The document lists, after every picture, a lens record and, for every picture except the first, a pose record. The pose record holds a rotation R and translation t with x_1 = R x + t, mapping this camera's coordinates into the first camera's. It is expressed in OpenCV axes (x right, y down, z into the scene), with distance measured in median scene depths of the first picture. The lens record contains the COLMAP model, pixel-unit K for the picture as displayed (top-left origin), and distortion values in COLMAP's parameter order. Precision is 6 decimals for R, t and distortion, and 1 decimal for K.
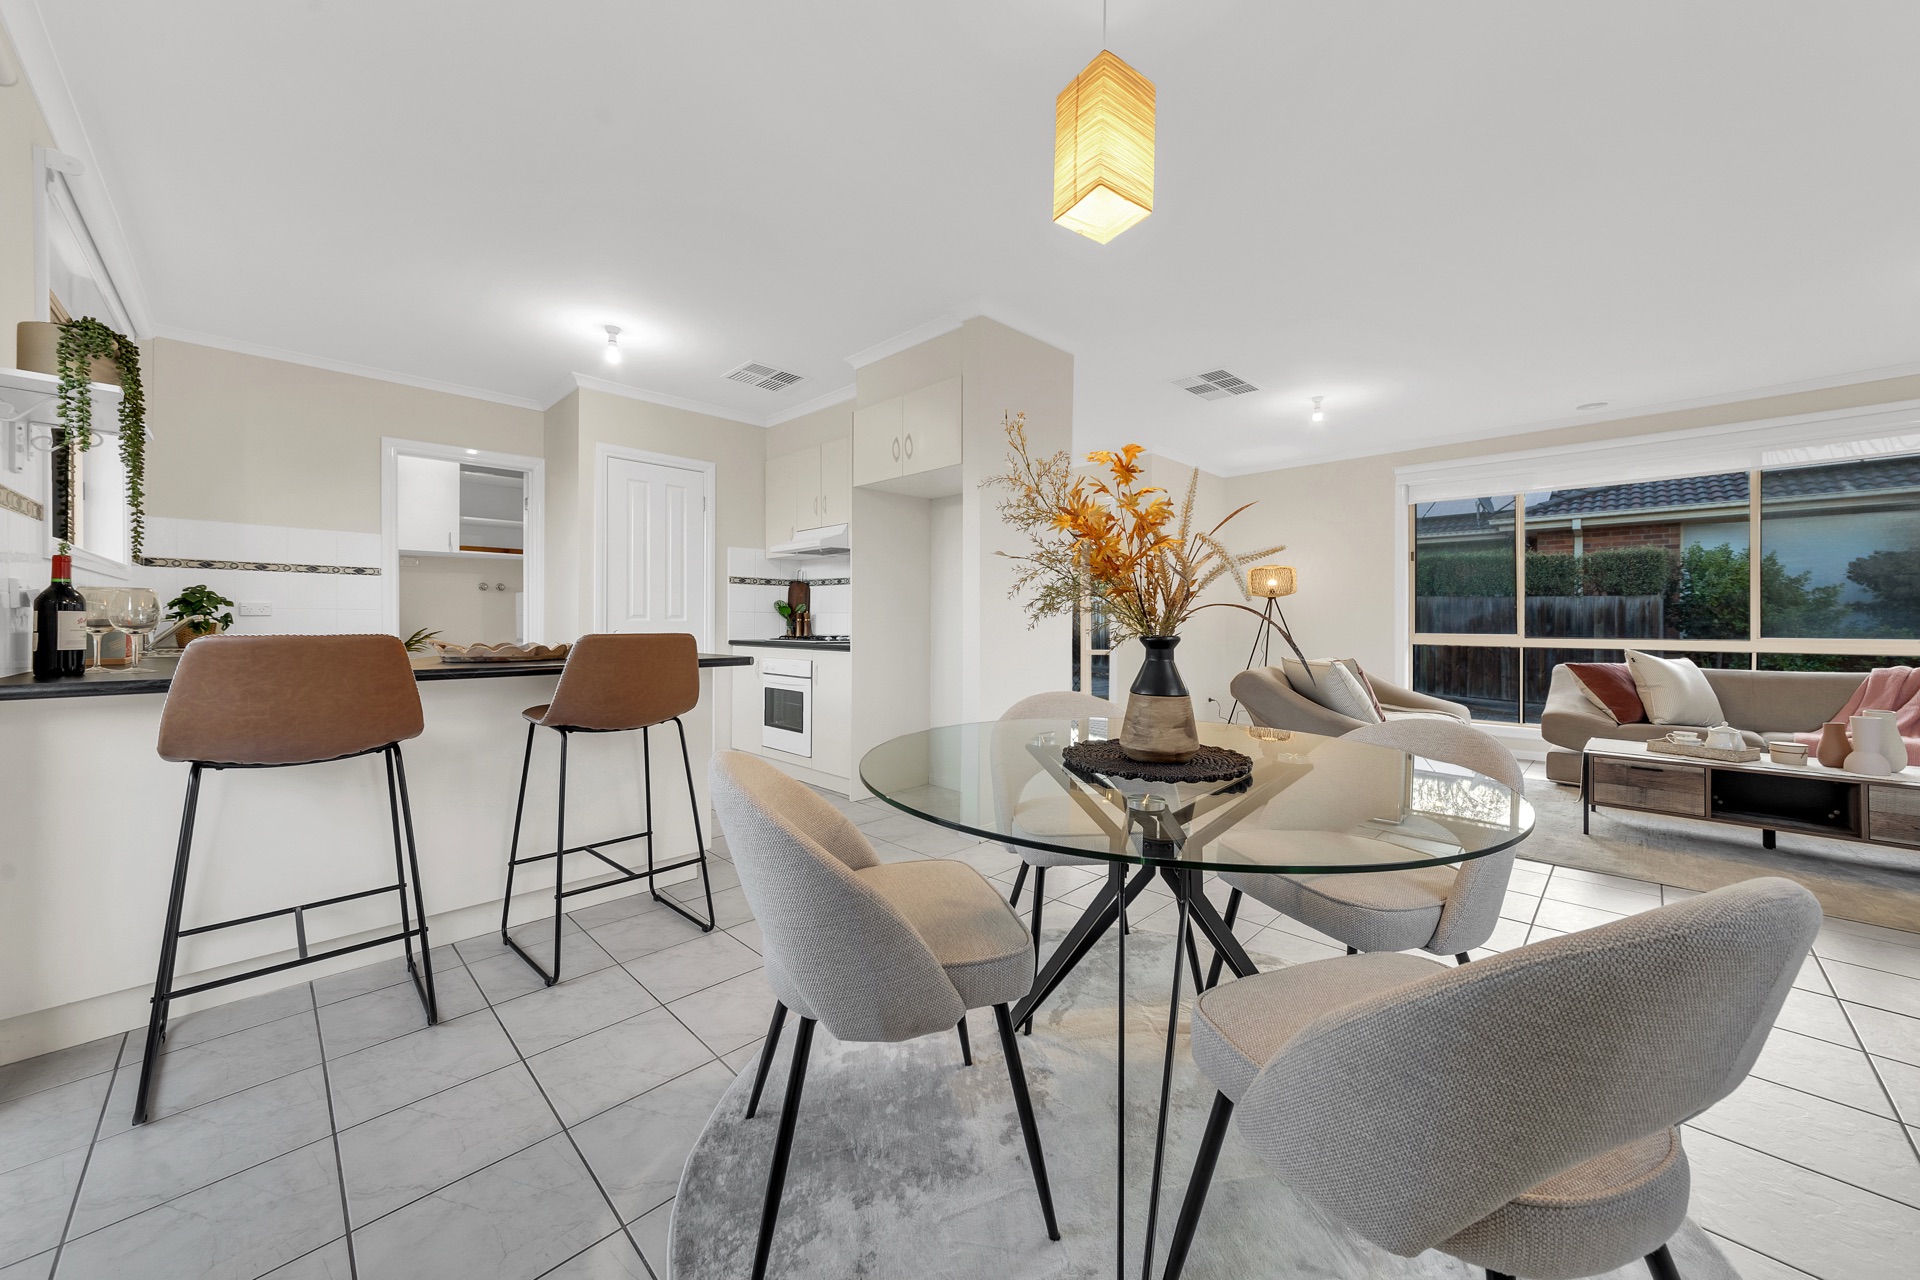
lens RADIAL K [[690.9, 0, 951.0], [0, 690.9, 622.9], [0, 0, 1]] dist [-0.026816, 0.007197]
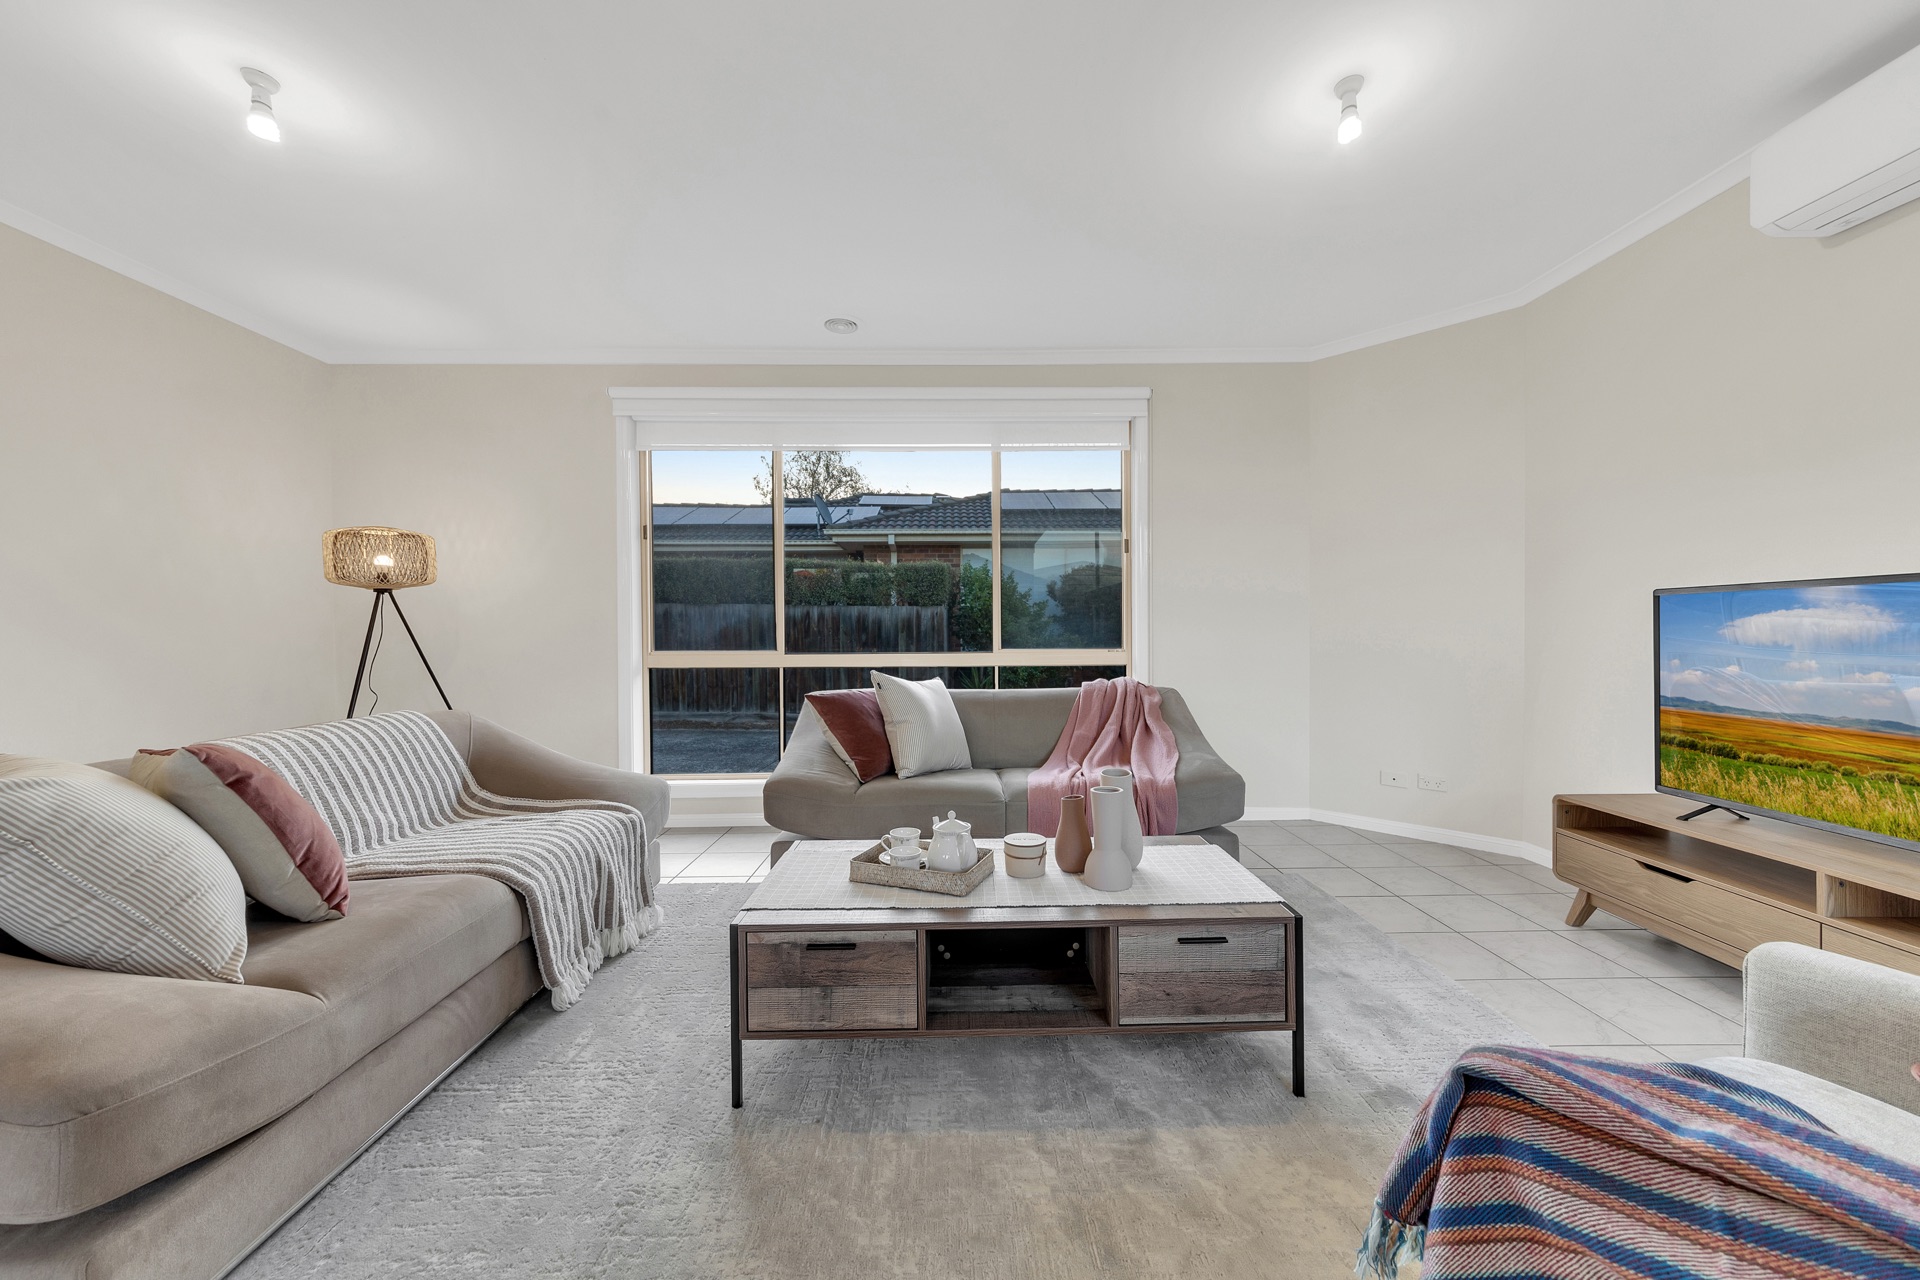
lens RADIAL K [[901.4, 0, 960.0], [0, 901.4, 640.0], [0, 0, 1]] dist [-0.000109, -0.000040]
pose [[0.677979, -0.012619, 0.734973, 0.345957], [0.008778, 0.999920, 0.009070, -0.000460], [-0.735029, 0.000302, 0.678036, 0.279663]]
